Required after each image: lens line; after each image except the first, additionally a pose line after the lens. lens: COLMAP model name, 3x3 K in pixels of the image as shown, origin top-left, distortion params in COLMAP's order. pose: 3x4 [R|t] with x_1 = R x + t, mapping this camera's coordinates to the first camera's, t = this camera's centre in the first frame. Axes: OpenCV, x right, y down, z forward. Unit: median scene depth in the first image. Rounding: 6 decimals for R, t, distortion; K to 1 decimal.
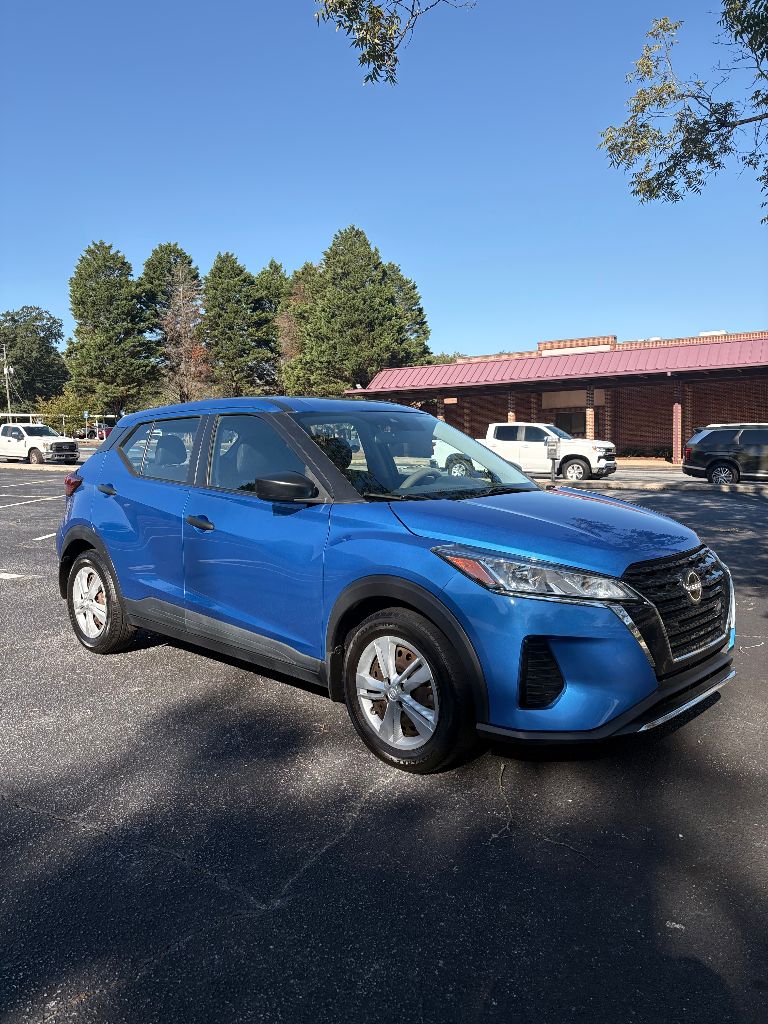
lens RADIAL K [[743.2, 0, 383.2], [0, 743.2, 499.8], [0, 0, 1]] dist [0.001563, 0.000538]
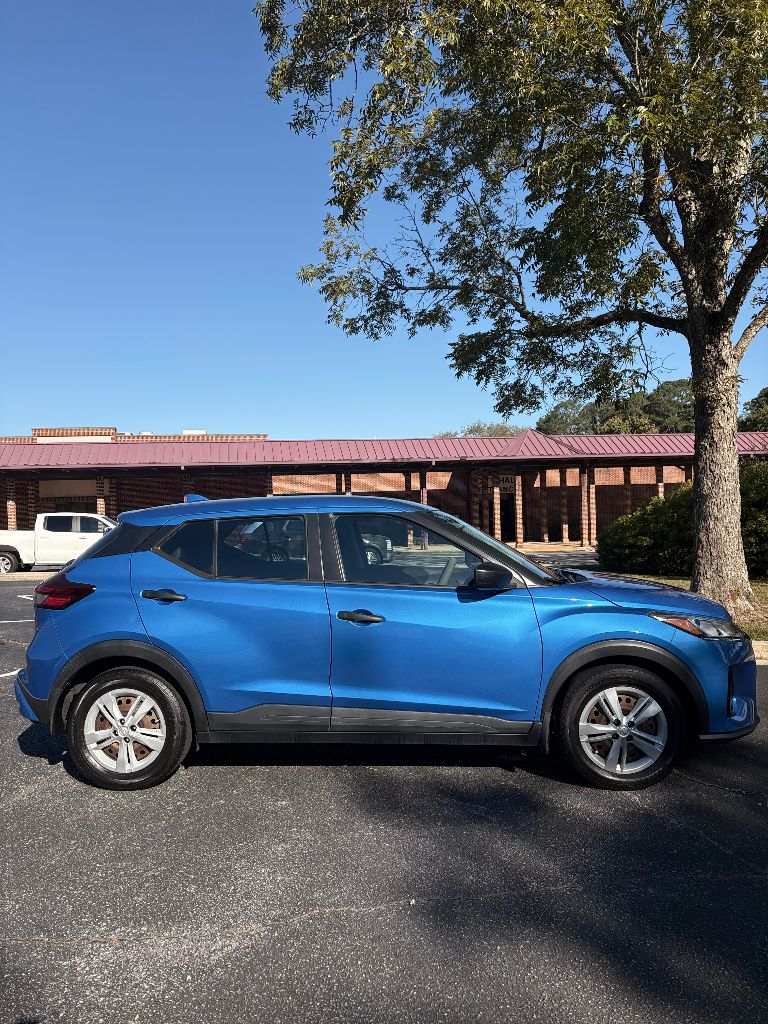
lens RADIAL K [[730.3, 0, 384.0], [0, 730.3, 512.0], [0, 0, 1]] dist [0.006339, -0.000762]
pose [[0.770587, 0.008747, 0.637275, -0.372736], [0.057420, 0.994887, -0.083087, -0.011993], [-0.634743, 0.100618, 0.766144, 0.084782]]
